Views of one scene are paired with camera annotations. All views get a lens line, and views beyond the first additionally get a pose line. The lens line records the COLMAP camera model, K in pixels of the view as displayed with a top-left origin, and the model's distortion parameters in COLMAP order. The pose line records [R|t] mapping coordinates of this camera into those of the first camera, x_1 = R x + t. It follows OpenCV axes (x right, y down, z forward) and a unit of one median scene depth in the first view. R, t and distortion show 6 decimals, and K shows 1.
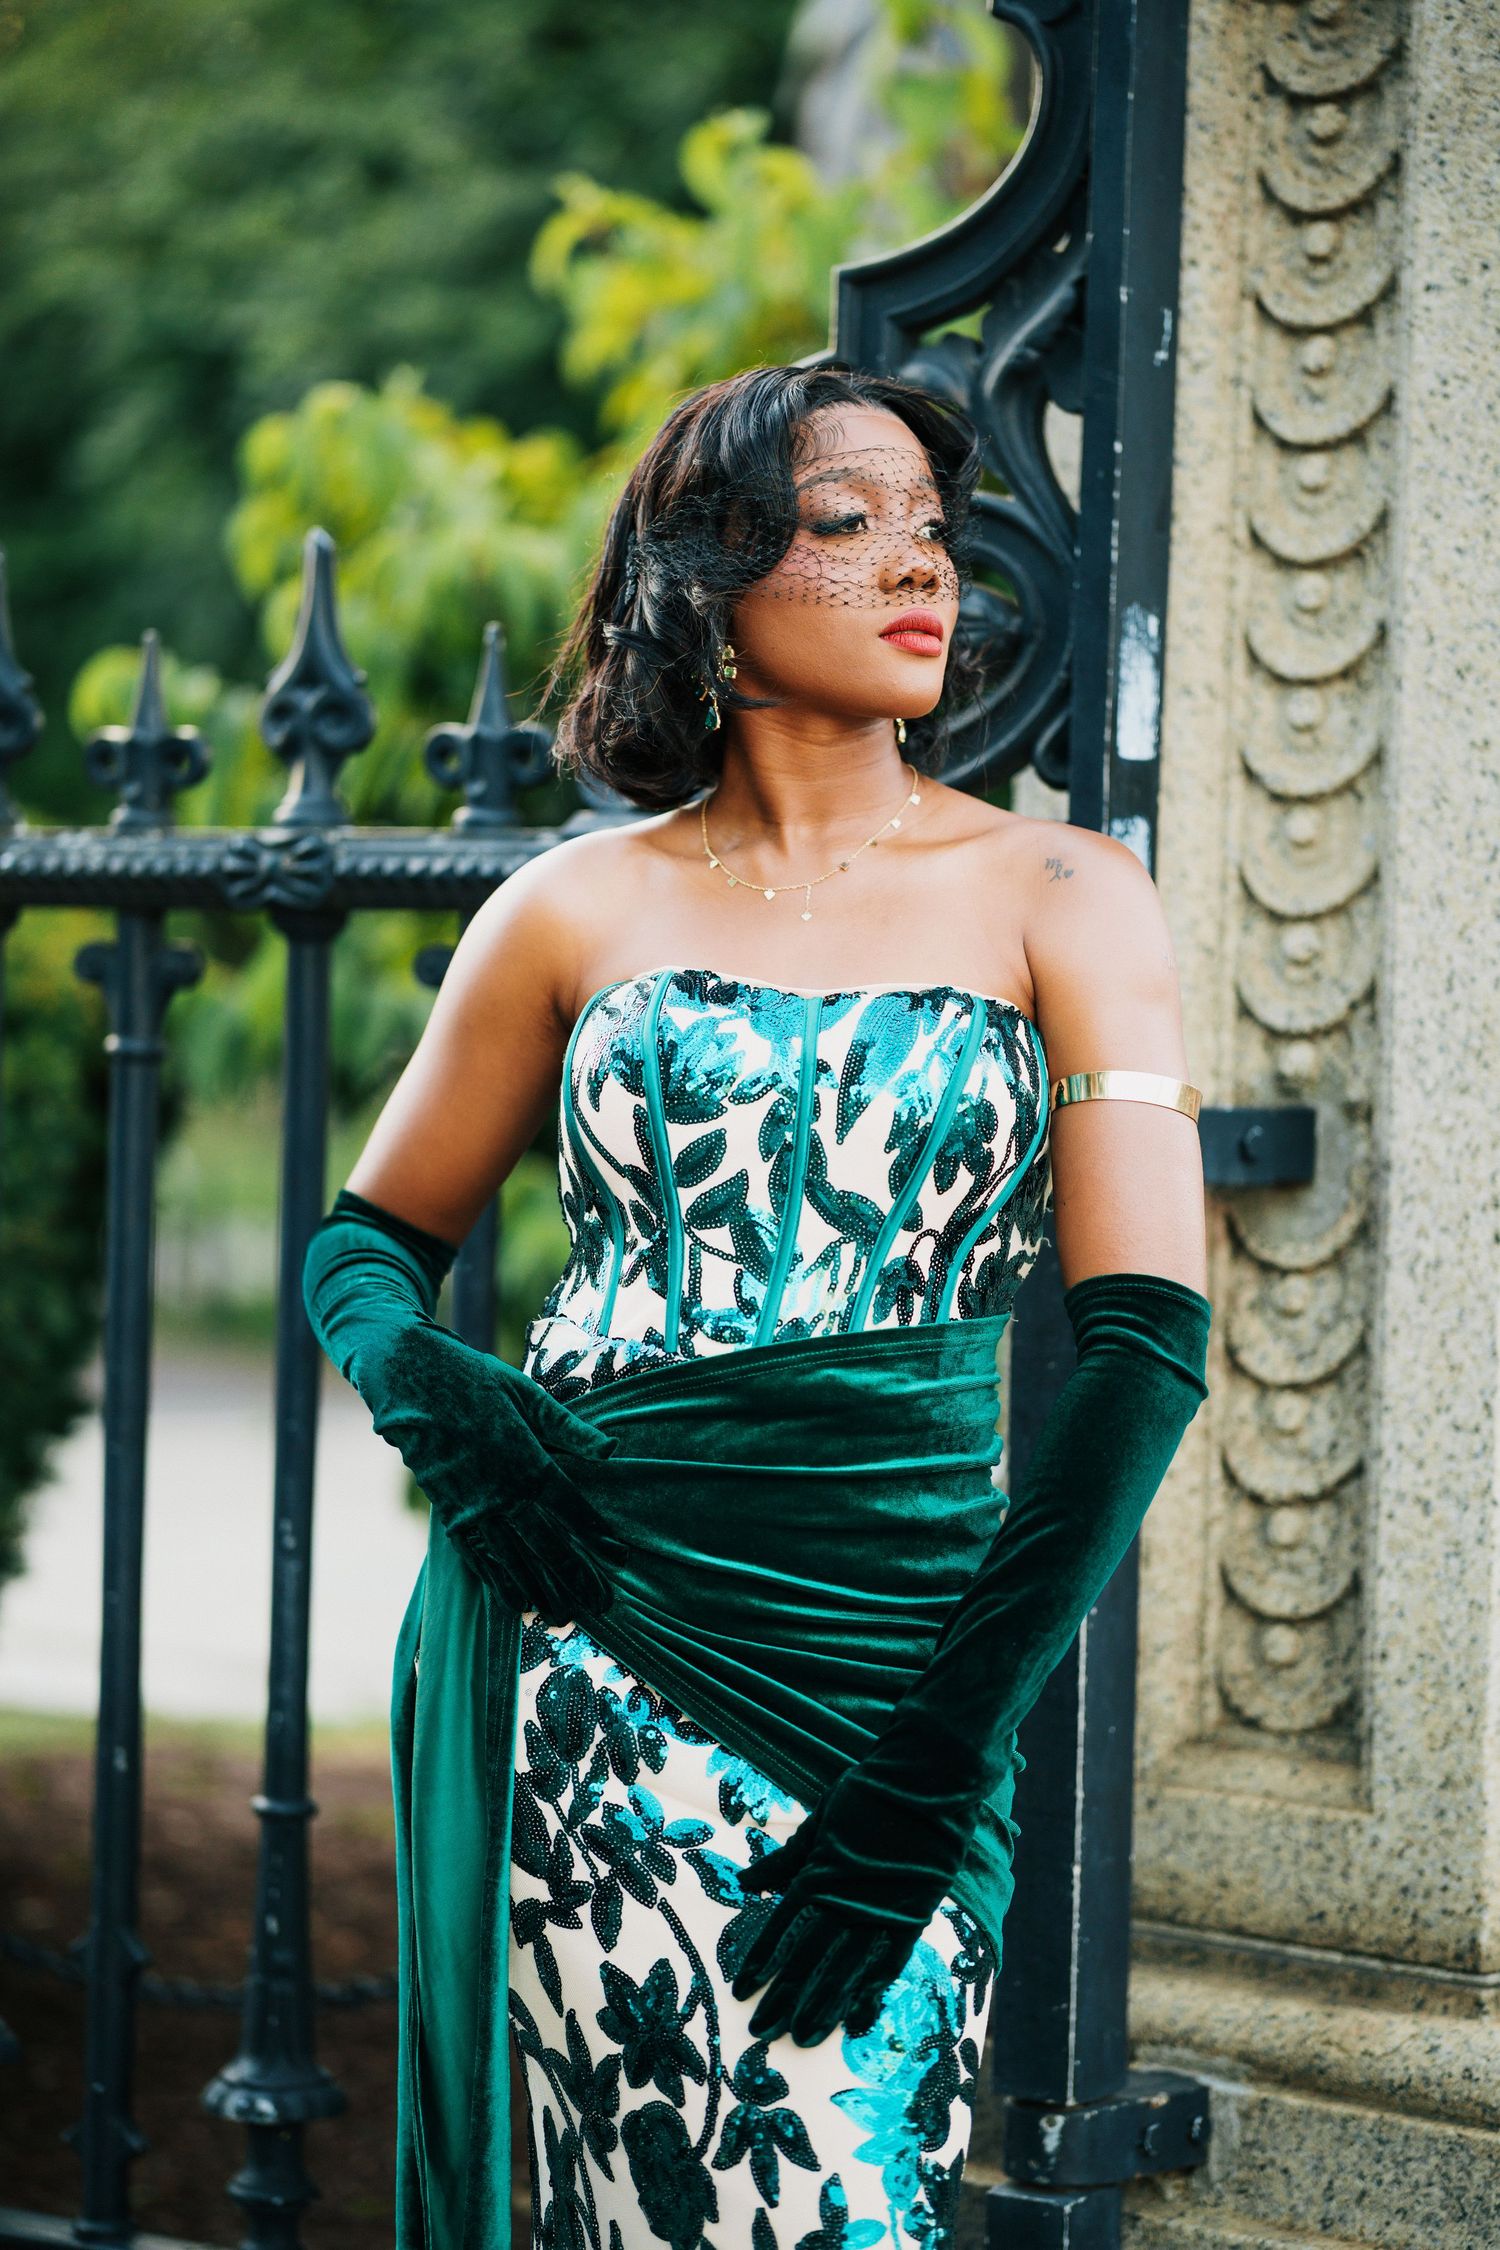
lens RADIAL K [[5339.8, 0, 750.6], [0, 5339.8, 1118.7], [0, 0, 1]] dist [0.009031, 0.000000]
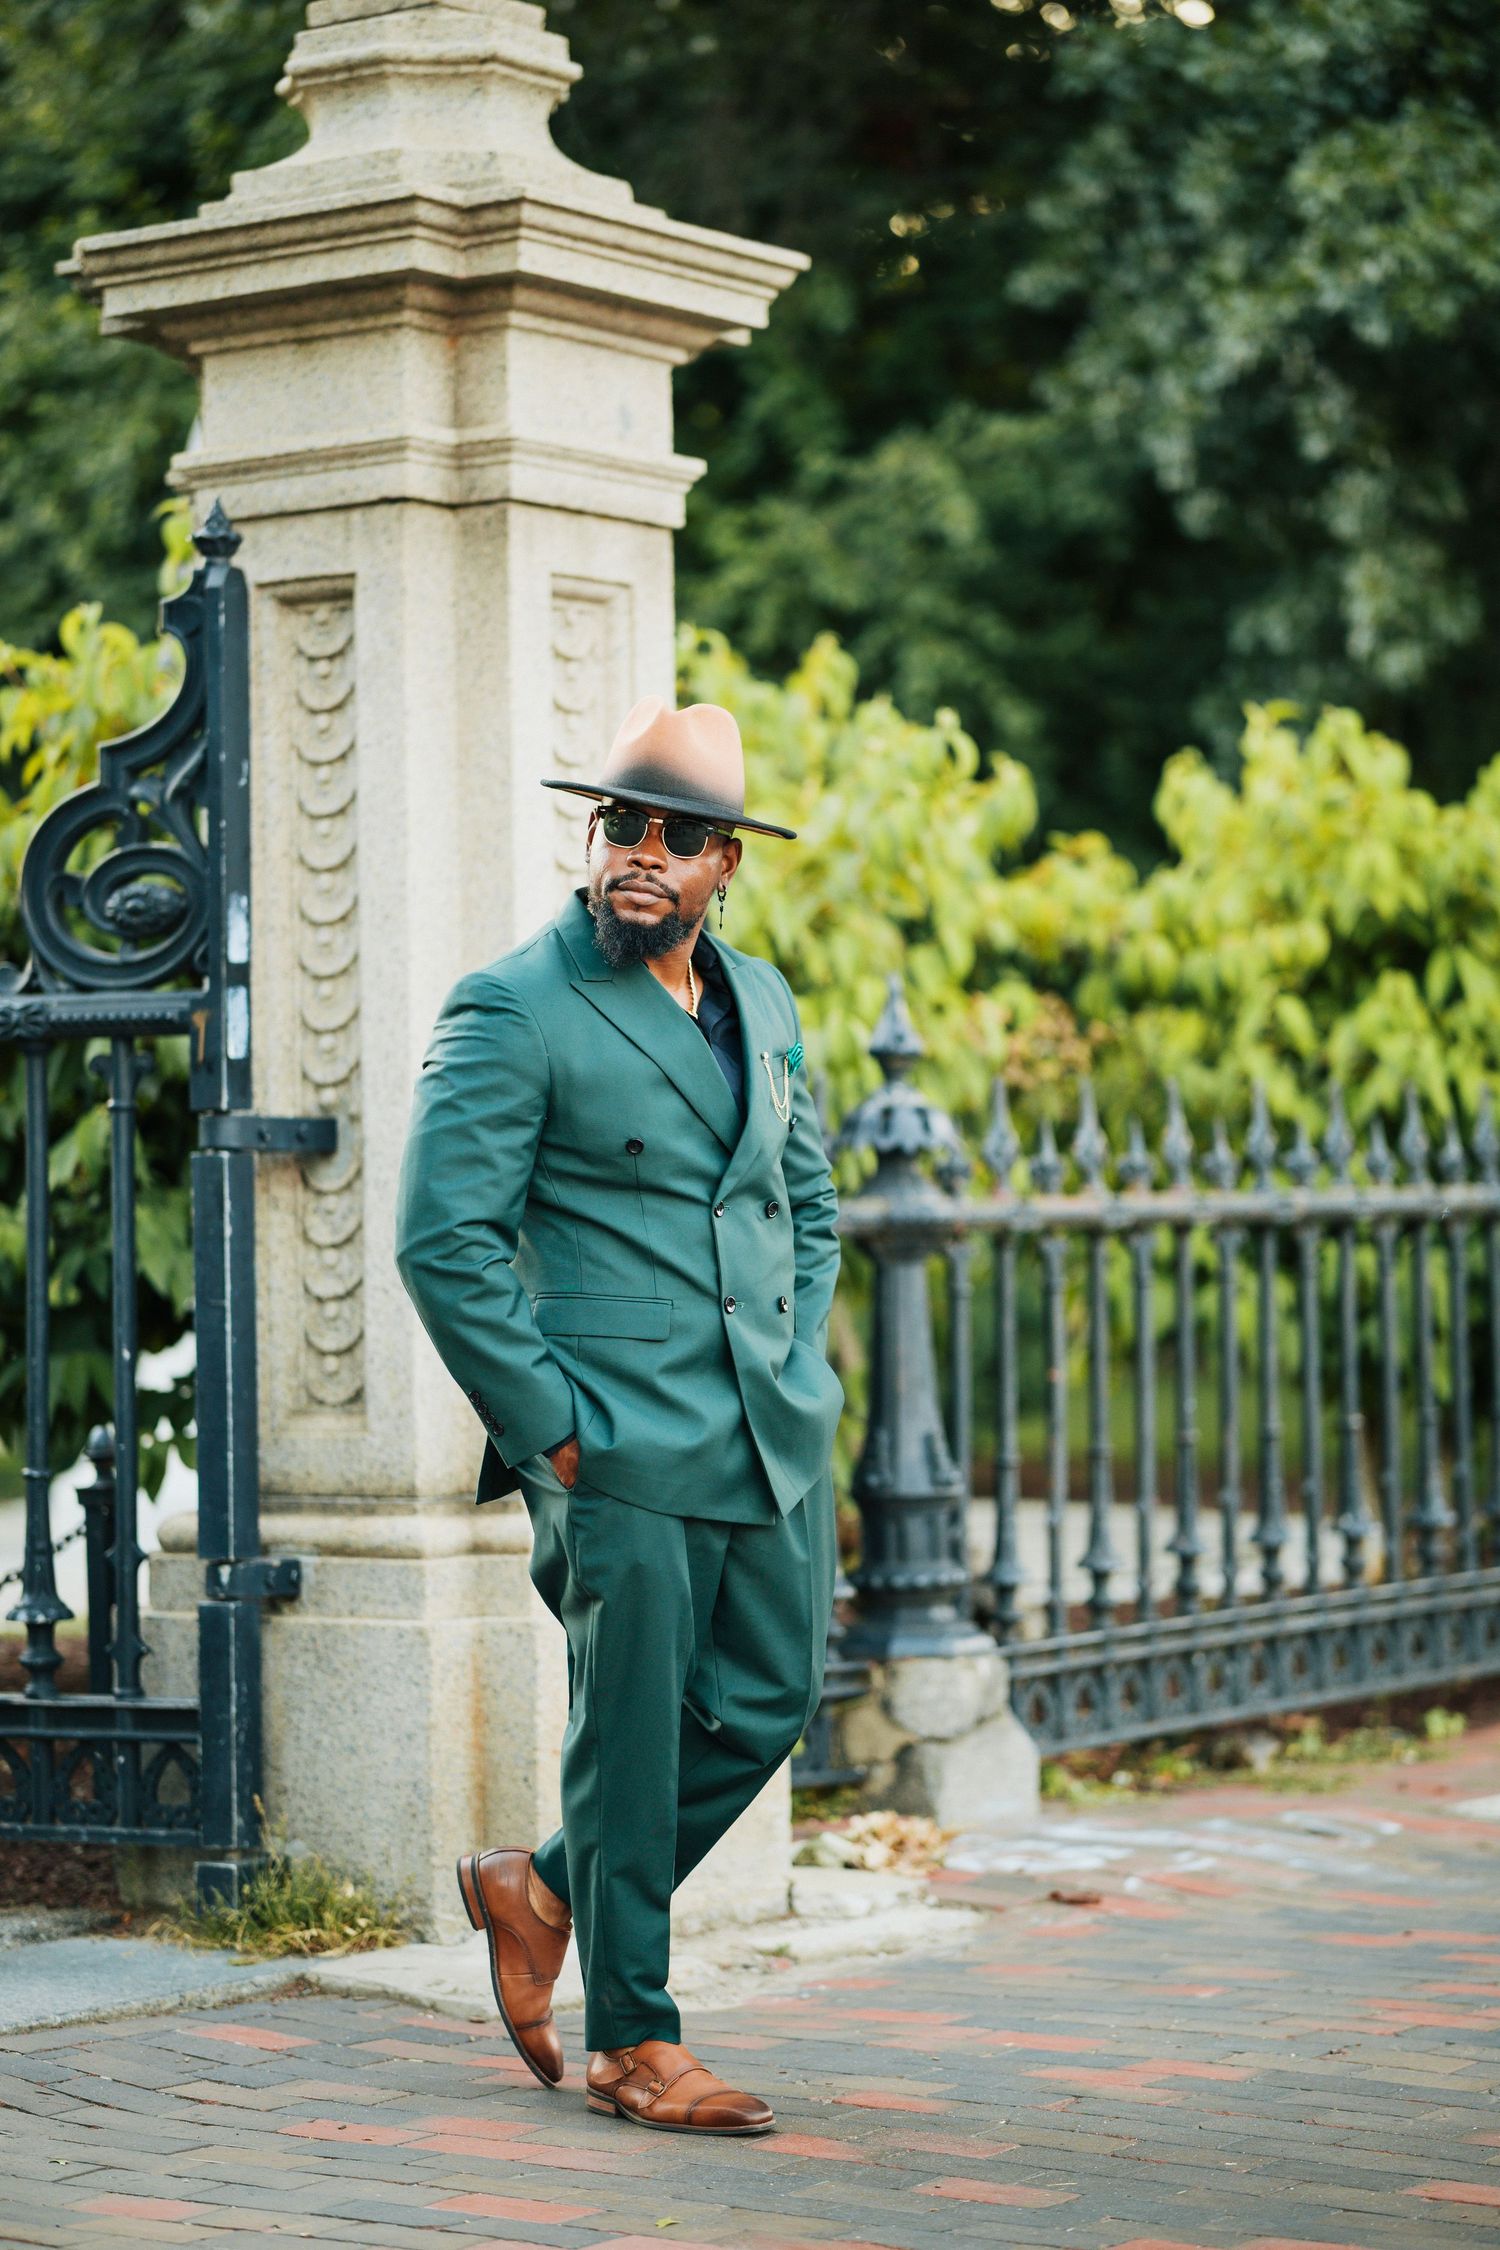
lens RADIAL K [[5339.8, 0, 783.8], [0, 5339.8, 1163.8], [0, 0, 1]] dist [0.009031, 0.000000]
pose [[0.994604, -0.039821, 0.095798, 0.077681], [0.042938, 0.998606, -0.030705, 0.091885], [-0.094442, 0.034653, 0.994927, -1.192916]]
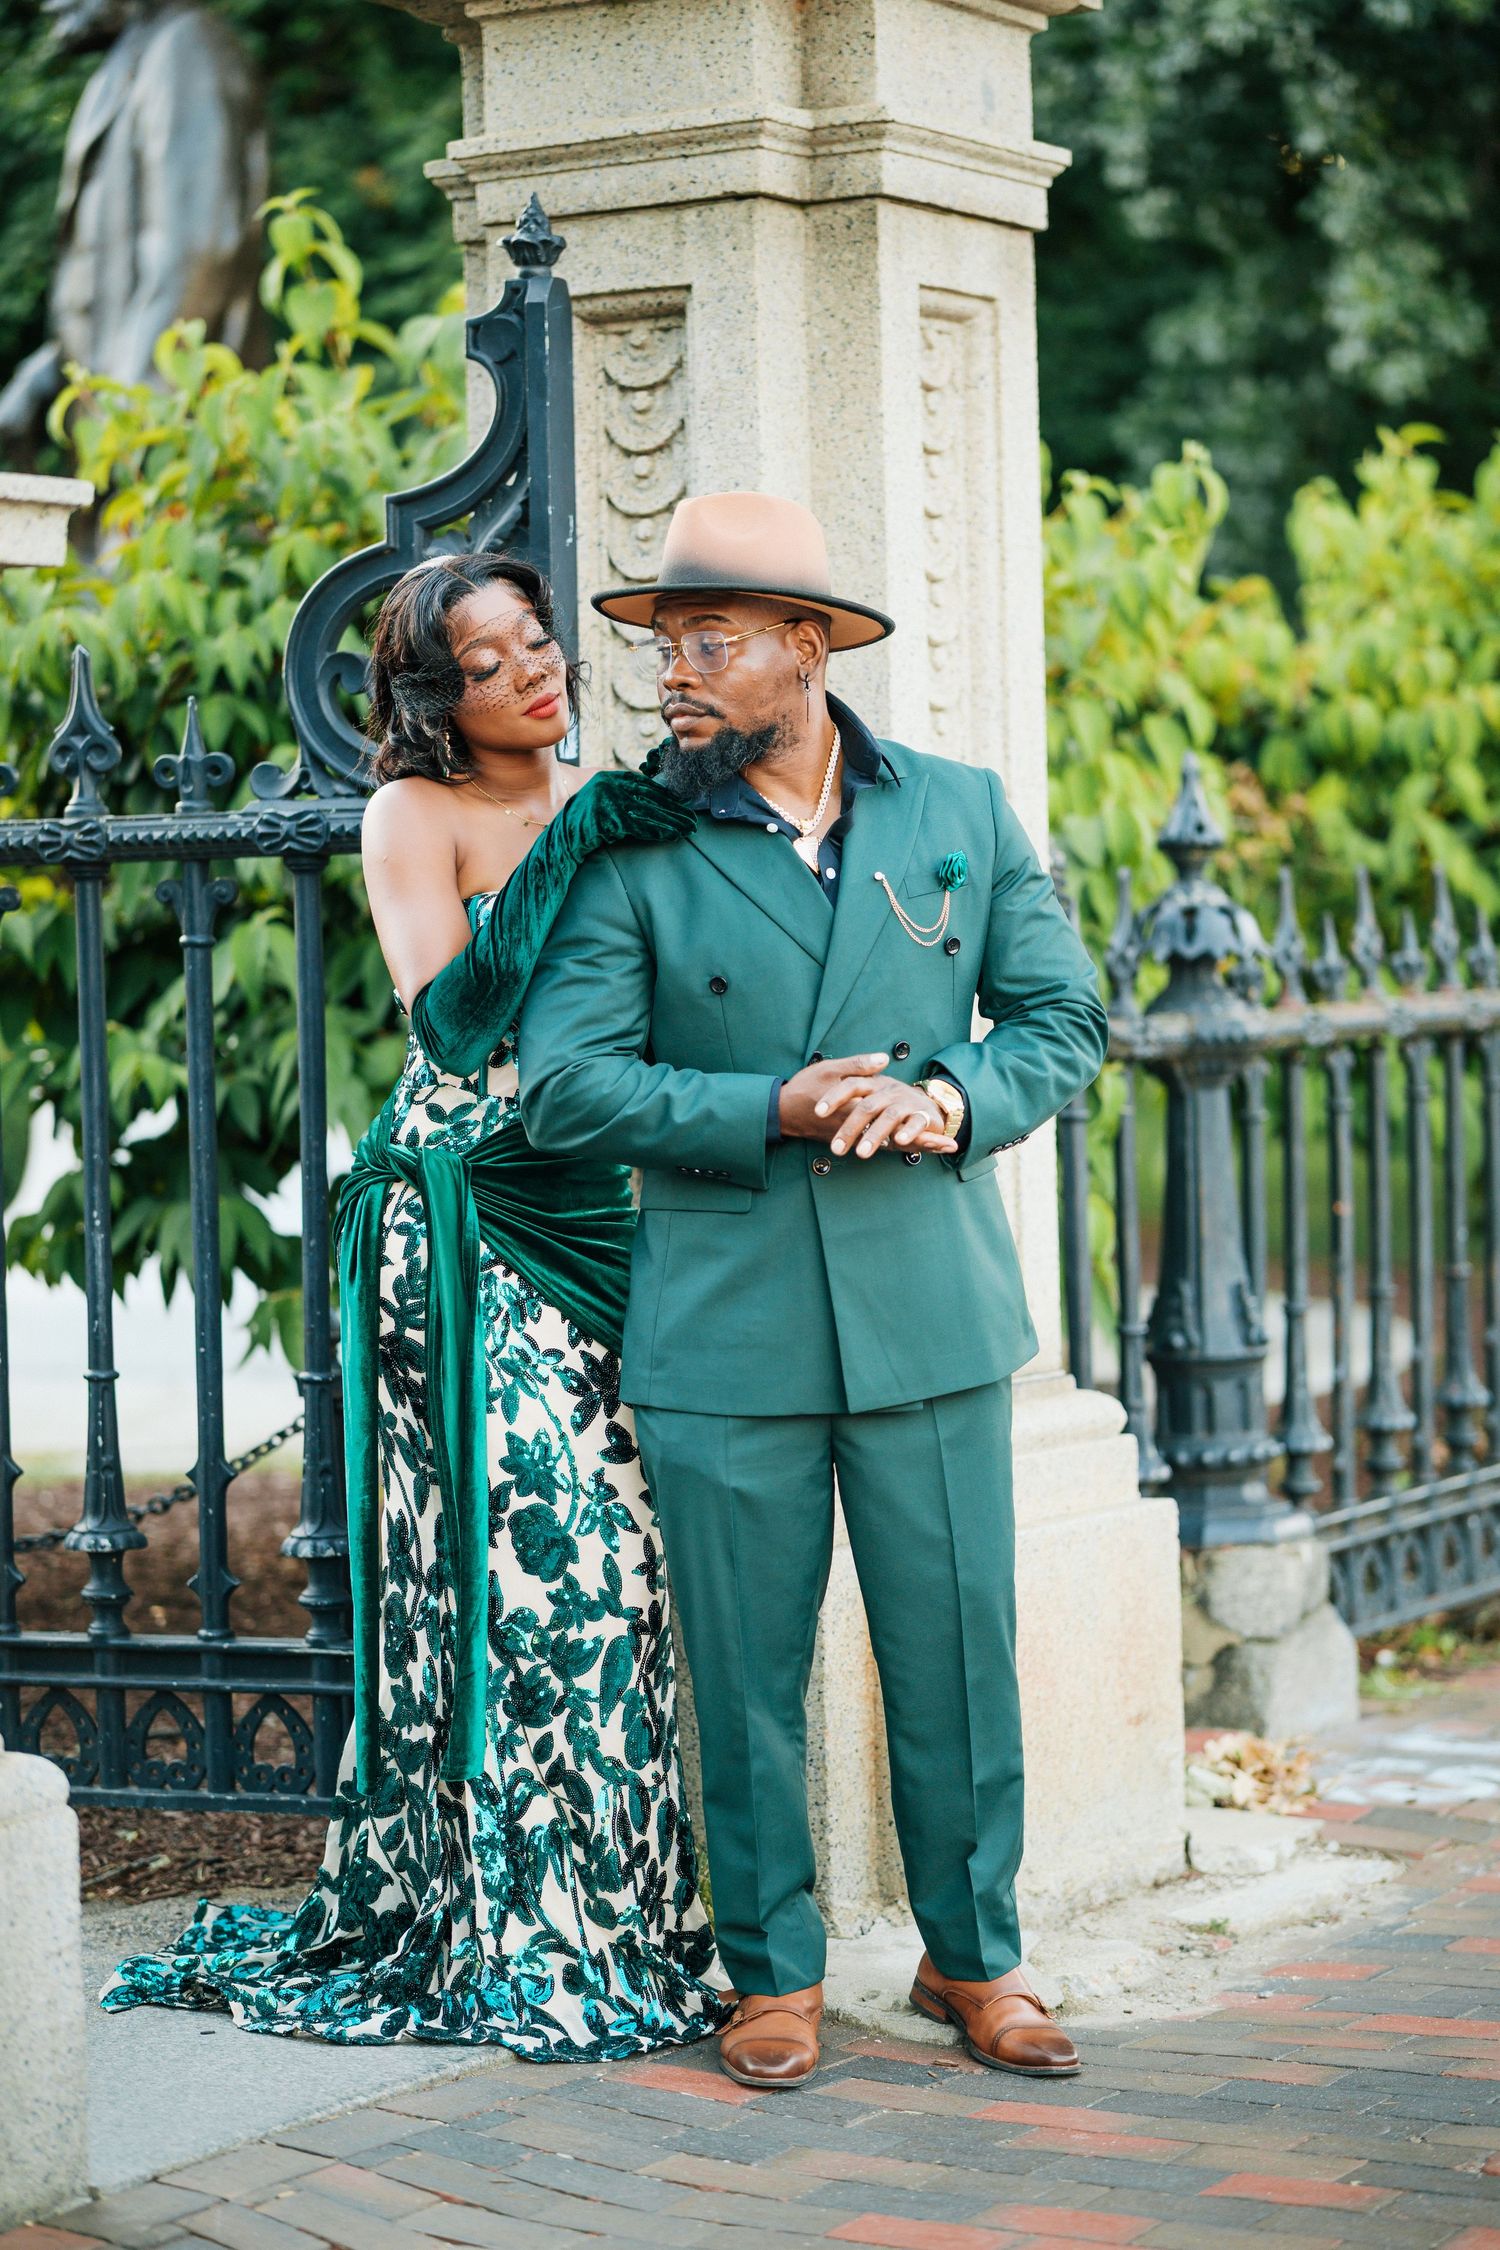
lens RADIAL K [[5339.8, 0, 756.1], [0, 5339.8, 1137.8], [0, 0, 1]] dist [0.009031, 0.000000]
pose [[0.983736, -0.058130, 0.169955, -0.177593], [0.055010, 0.998221, 0.023015, 0.023924], [-0.170991, -0.013292, 0.985183, -0.800827]]
